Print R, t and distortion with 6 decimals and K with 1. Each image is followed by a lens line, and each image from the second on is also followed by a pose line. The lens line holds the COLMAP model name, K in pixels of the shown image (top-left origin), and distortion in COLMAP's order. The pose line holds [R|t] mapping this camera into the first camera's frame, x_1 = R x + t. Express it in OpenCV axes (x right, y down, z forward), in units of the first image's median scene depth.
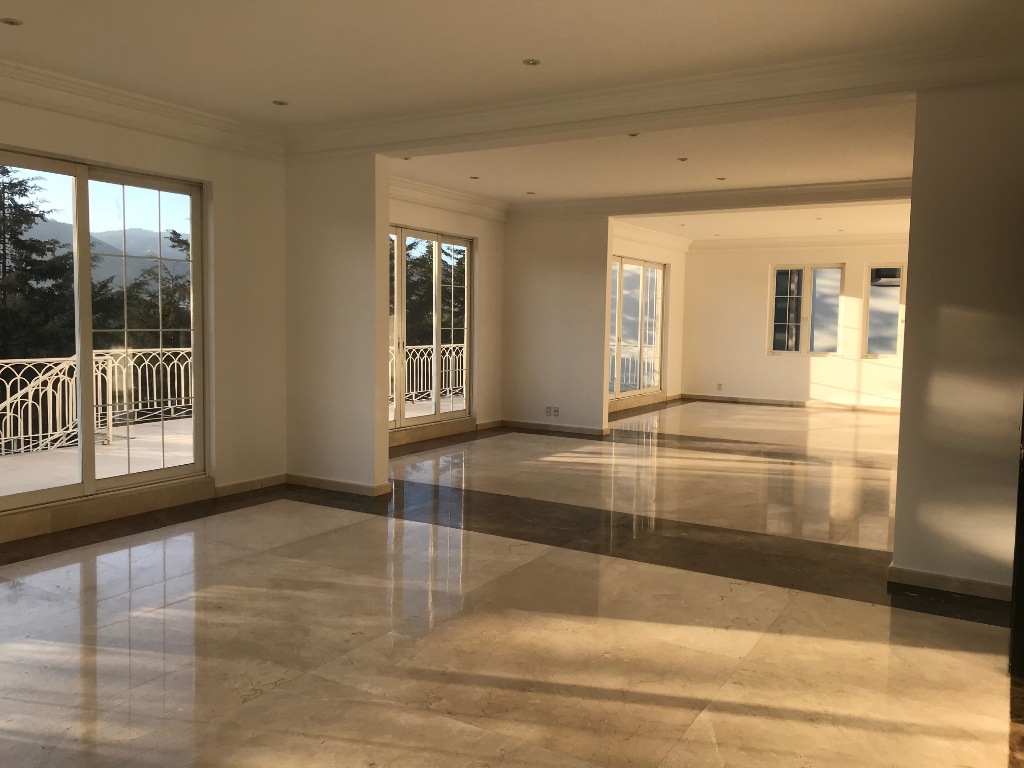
lens RADIAL K [[830.3, 0, 512.0], [0, 830.3, 384.0], [0, 0, 1]] dist [0.019492, 0.000270]
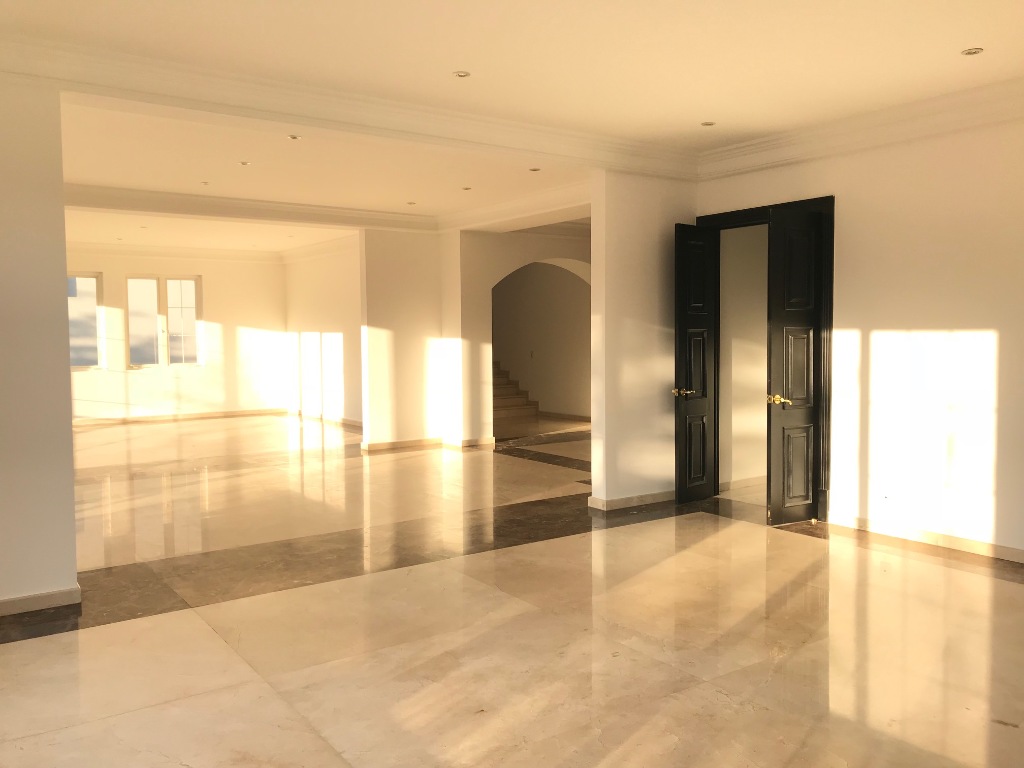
lens RADIAL K [[830.3, 0, 512.0], [0, 830.3, 384.0], [0, 0, 1]] dist [0.019492, 0.000270]
pose [[0.400474, -0.075323, 0.913207, -0.893619], [0.085921, 0.995311, 0.044416, -0.055449], [-0.912271, 0.060676, 0.405068, 0.567537]]
